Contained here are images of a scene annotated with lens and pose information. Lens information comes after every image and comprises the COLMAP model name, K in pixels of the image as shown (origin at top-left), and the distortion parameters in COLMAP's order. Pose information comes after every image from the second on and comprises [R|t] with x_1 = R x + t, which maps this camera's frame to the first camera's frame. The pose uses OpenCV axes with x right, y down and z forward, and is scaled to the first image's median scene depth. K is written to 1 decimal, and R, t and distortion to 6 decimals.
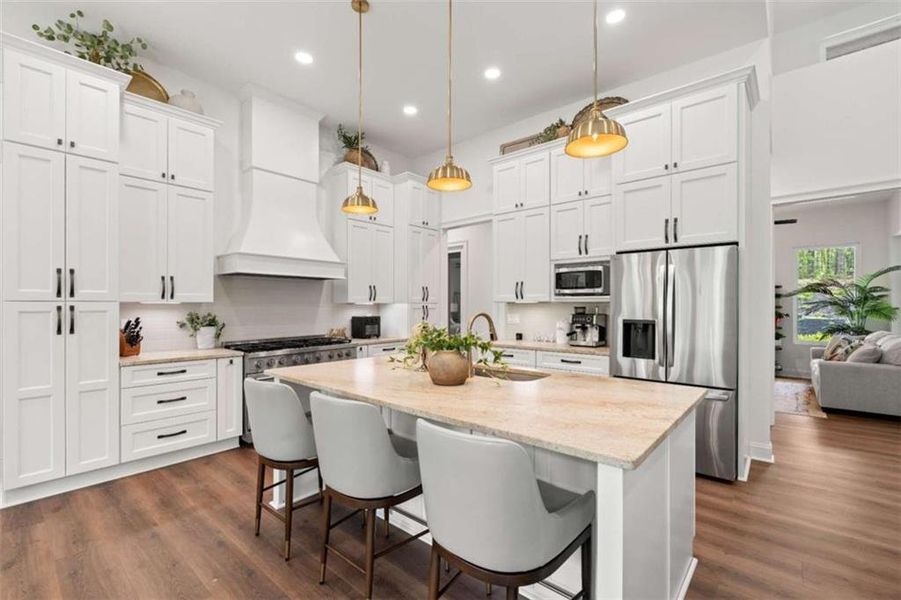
lens RADIAL K [[395.4, 0, 445.3], [0, 395.4, 304.9], [0, 0, 1]] dist [-0.001188, 0.000063]
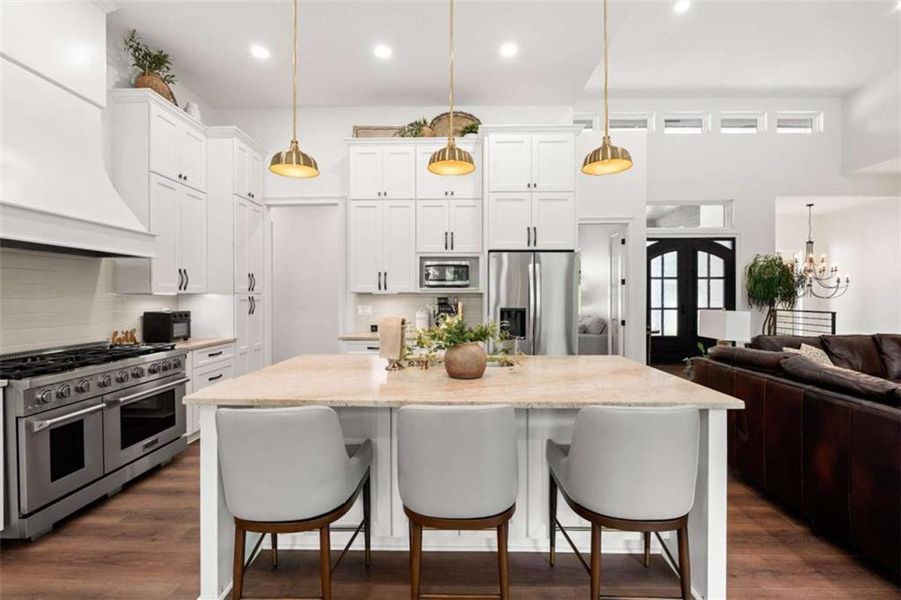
lens RADIAL K [[391.5, 0, 450.5], [0, 391.5, 300.0], [0, 0, 1]] dist [-0.003021, -0.000035]
pose [[0.766512, -0.004957, 0.642210, -0.317216], [0.000397, 0.999974, 0.007245, 0.003595], [-0.642229, -0.005298, 0.766494, 0.153083]]
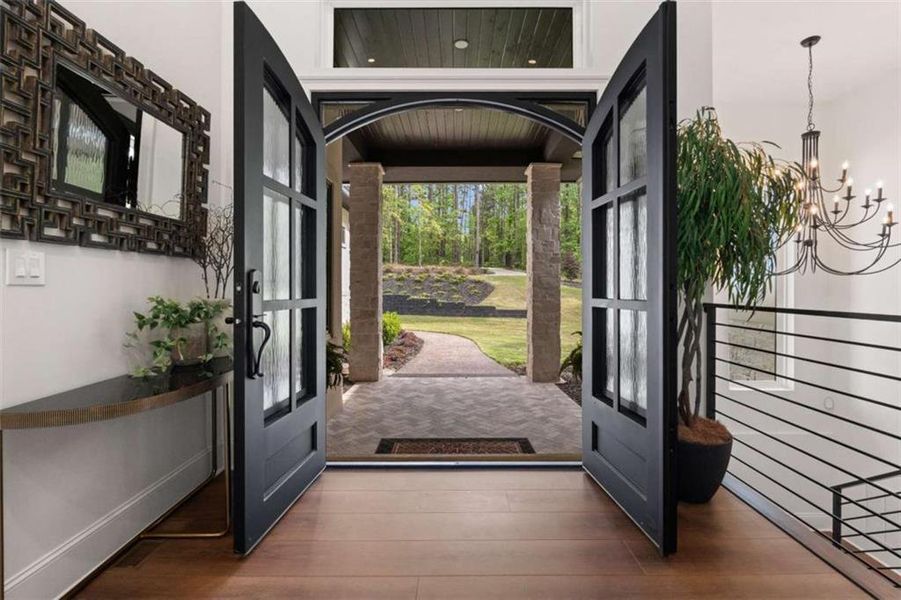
lens RADIAL K [[393.9, 0, 450.5], [0, 393.9, 300.0], [0, 0, 1]] dist [-0.003977, -0.000404]
pose [[0.760692, -0.003653, 0.649103, 1.186134], [0.000811, 0.999989, 0.004678, 0.047961], [-0.649113, -0.003032, 0.760686, 0.357080]]
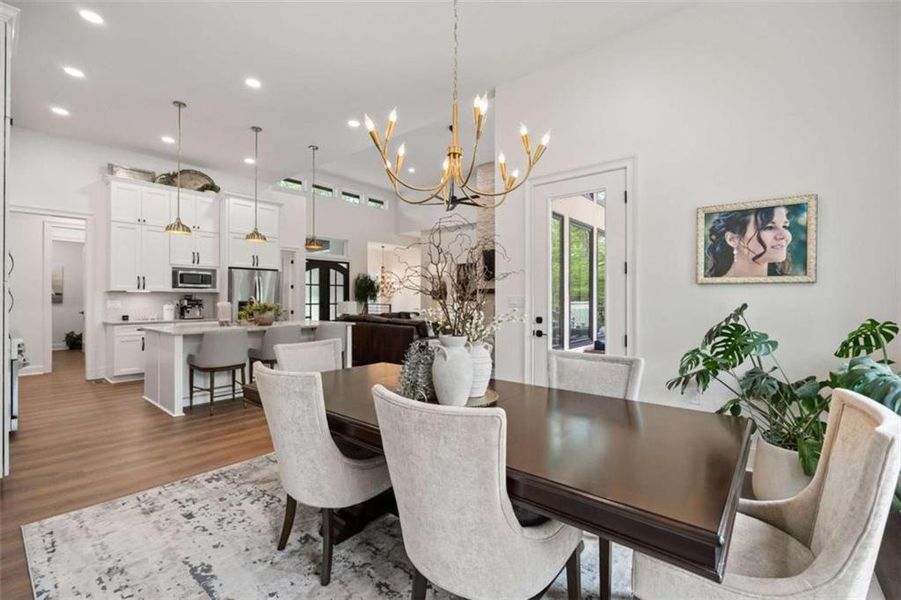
lens RADIAL K [[393.9, 0, 450.5], [0, 393.9, 300.0], [0, 0, 1]] dist [-0.003977, -0.000404]
pose [[-0.016612, -0.002099, 0.999860, -1.226651], [-0.002043, 0.999996, 0.002065, 0.018496], [-0.999860, -0.002009, -0.016616, -0.046800]]
